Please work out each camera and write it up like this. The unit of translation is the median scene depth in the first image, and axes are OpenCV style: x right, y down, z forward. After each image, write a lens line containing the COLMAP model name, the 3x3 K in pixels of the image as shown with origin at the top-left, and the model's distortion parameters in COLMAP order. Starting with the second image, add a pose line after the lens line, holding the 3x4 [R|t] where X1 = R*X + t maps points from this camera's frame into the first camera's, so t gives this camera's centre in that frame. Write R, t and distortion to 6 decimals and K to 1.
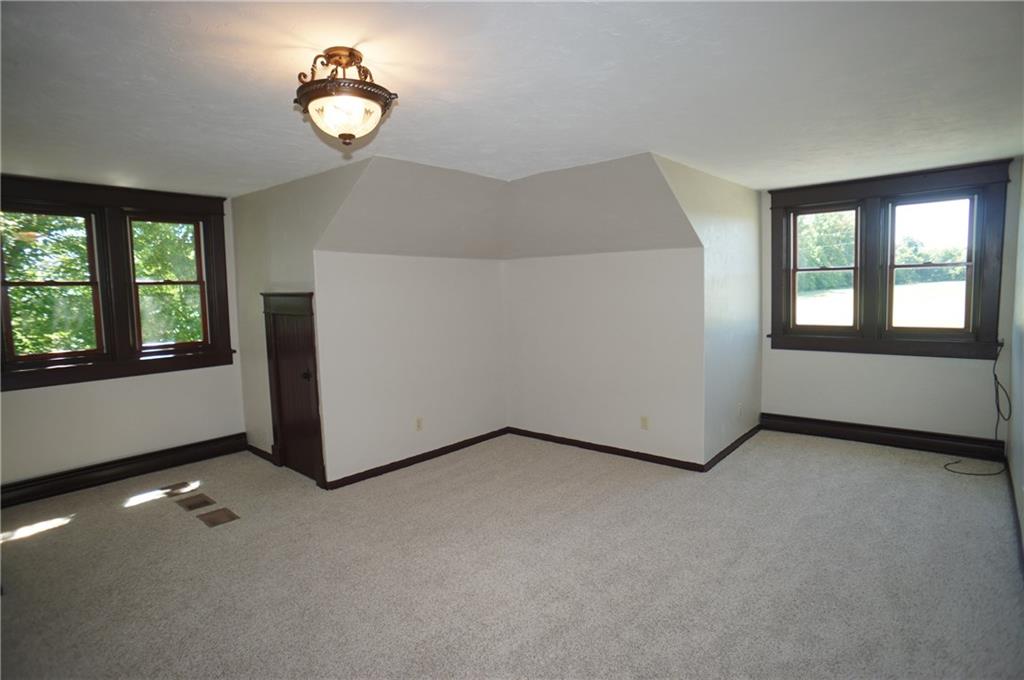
lens RADIAL K [[528.2, 0, 510.8], [0, 528.2, 337.6], [0, 0, 1]] dist [-0.031966, 0.003210]
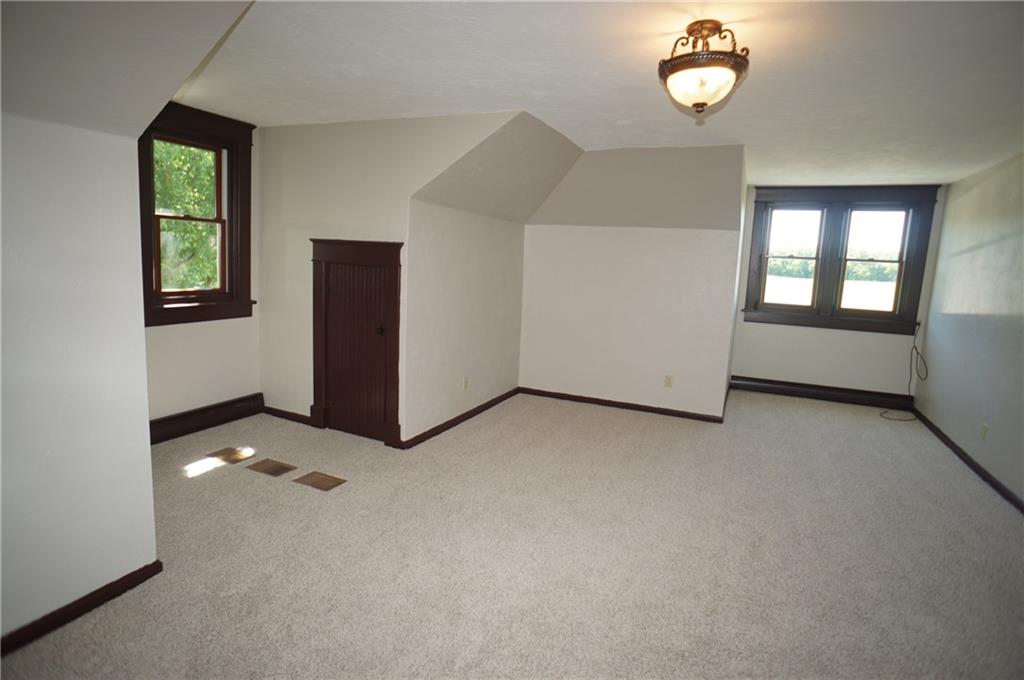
lens RADIAL K [[528.2, 0, 503.3], [0, 528.2, 340.0], [0, 0, 1]] dist [-0.031966, 0.003210]
pose [[0.955315, 0.025961, 0.294448, -0.421511], [-0.044647, 0.997380, 0.056918, 0.022152], [-0.292199, -0.067521, 0.953971, 0.027330]]
